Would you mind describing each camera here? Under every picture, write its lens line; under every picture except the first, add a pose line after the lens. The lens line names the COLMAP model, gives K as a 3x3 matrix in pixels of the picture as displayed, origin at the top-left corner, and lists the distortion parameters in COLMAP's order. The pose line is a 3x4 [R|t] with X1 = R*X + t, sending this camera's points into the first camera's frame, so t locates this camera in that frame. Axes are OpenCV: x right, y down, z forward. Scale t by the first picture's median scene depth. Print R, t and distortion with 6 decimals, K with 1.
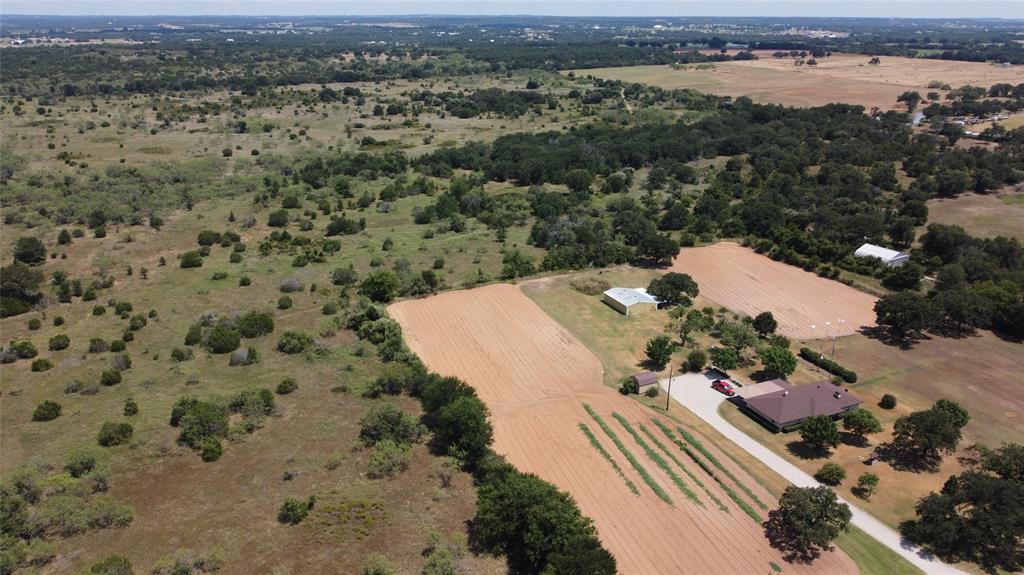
lens RADIAL K [[774.7, 0, 510.7], [0, 774.7, 288.6], [0, 0, 1]] dist [0.002581, -0.008835]
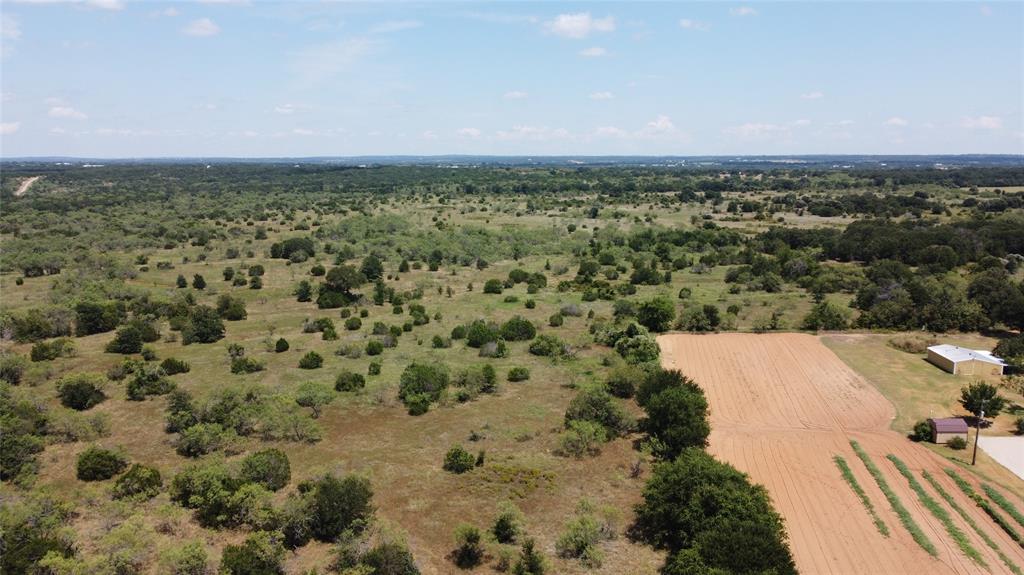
lens RADIAL K [[774.7, 0, 510.7], [0, 774.7, 288.6], [0, 0, 1]] dist [0.002581, -0.008835]
pose [[0.885085, 0.077650, -0.458906, 0.087640], [-0.154864, 0.978937, -0.133041, 0.100151], [0.438909, 0.188820, 0.878468, 0.093653]]
